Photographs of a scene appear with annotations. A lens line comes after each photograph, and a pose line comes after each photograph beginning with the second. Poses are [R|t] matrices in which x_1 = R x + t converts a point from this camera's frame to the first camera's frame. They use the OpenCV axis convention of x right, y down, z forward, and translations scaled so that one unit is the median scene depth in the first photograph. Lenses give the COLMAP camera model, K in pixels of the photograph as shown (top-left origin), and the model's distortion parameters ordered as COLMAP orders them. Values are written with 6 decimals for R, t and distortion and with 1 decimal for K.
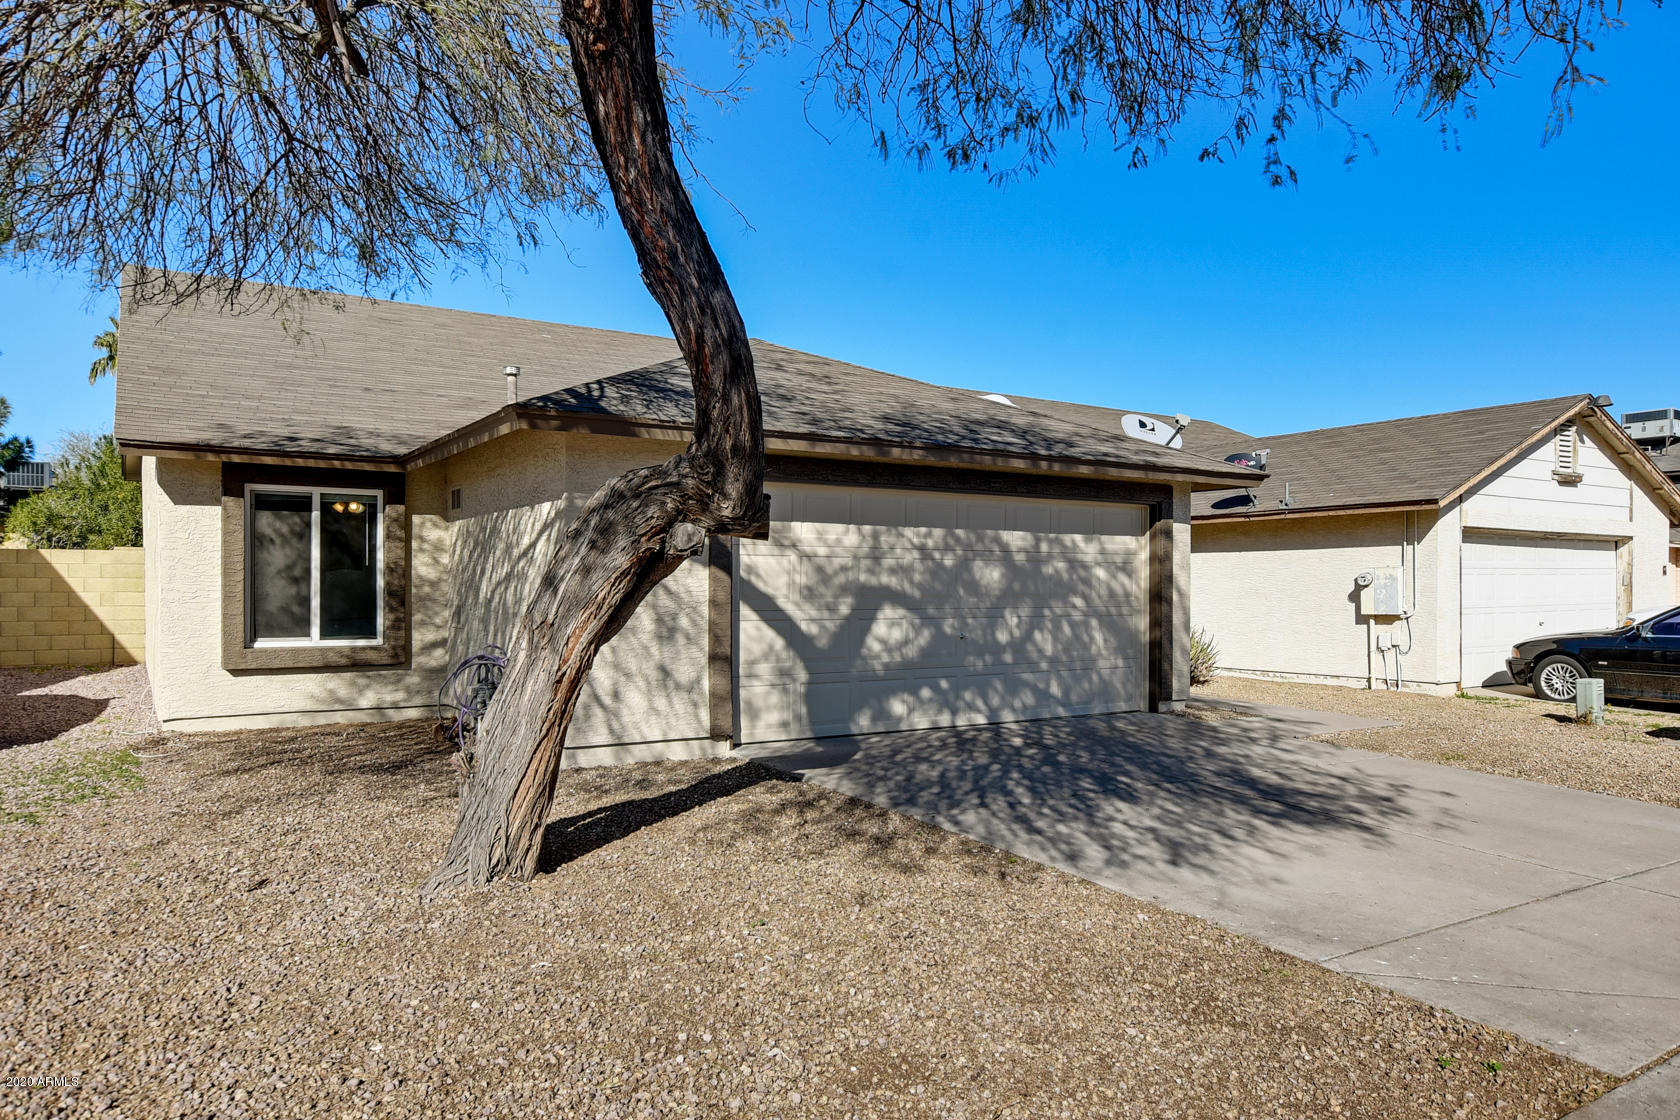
lens RADIAL K [[1140.8, 0, 840.0], [0, 1140.8, 589.3], [0, 0, 1]] dist [0.005176, 0.003802]
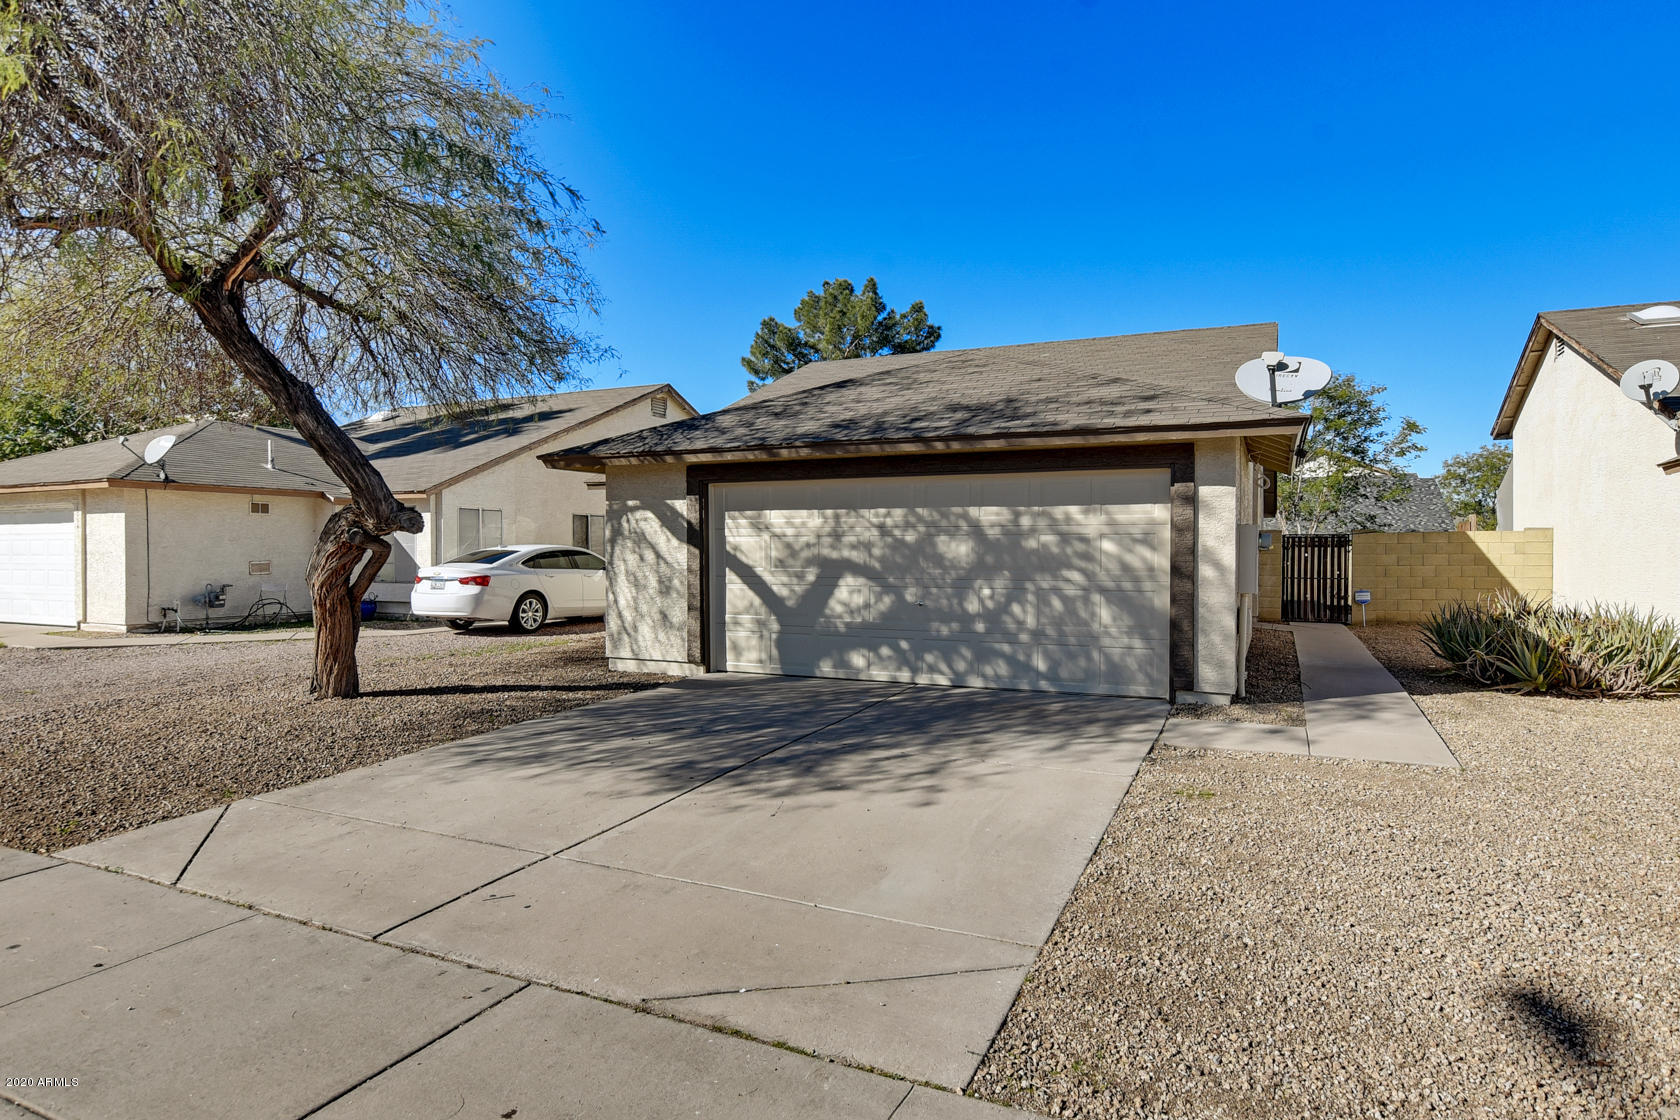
lens RADIAL K [[939.4, 0, 809.0], [0, 939.4, 560.2], [0, 0, 1]] dist [-0.012419, 0.000455]
pose [[0.522413, 0.005660, -0.852674, 0.848225], [-0.002534, 0.999984, 0.005085, -0.006284], [0.852689, -0.000496, 0.522419, 0.432550]]
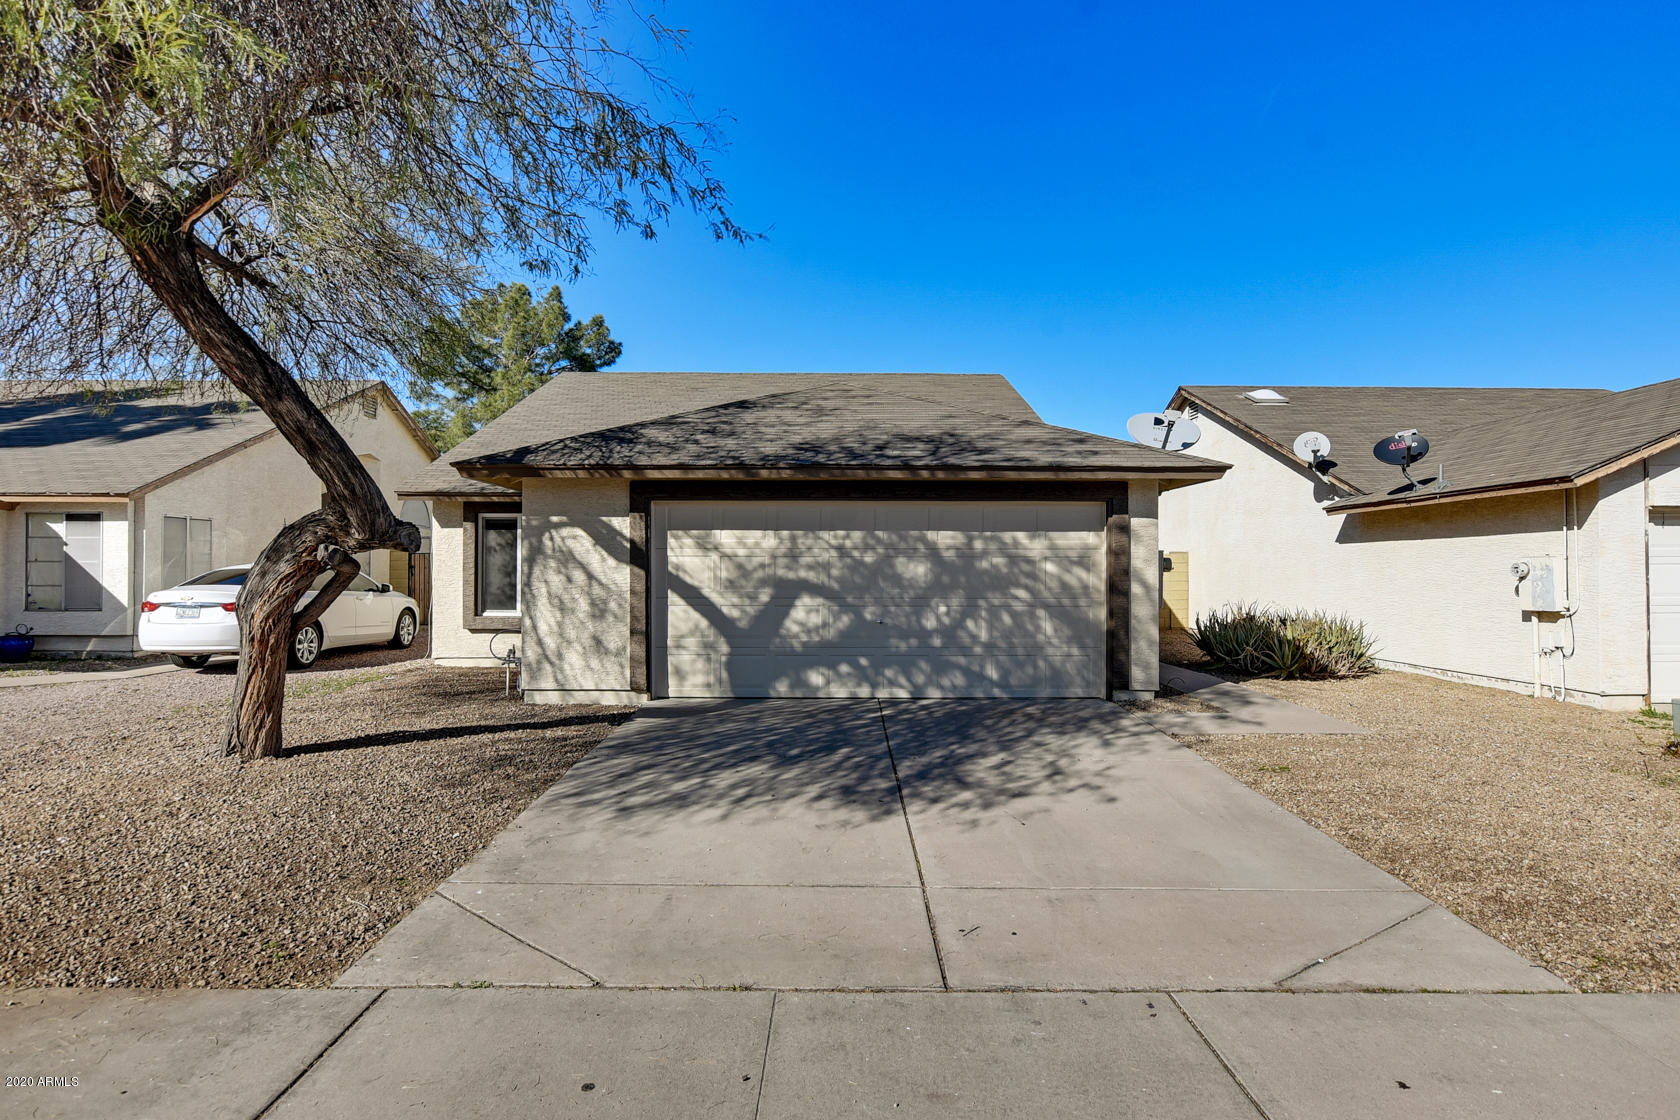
lens RADIAL K [[939.4, 0, 809.0], [0, 939.4, 560.2], [0, 0, 1]] dist [-0.012419, 0.000455]
pose [[0.835200, -0.006605, -0.549906, 0.588236], [-0.000921, 0.999910, -0.013409, -0.009700], [0.549945, 0.011705, 0.835119, 0.150252]]
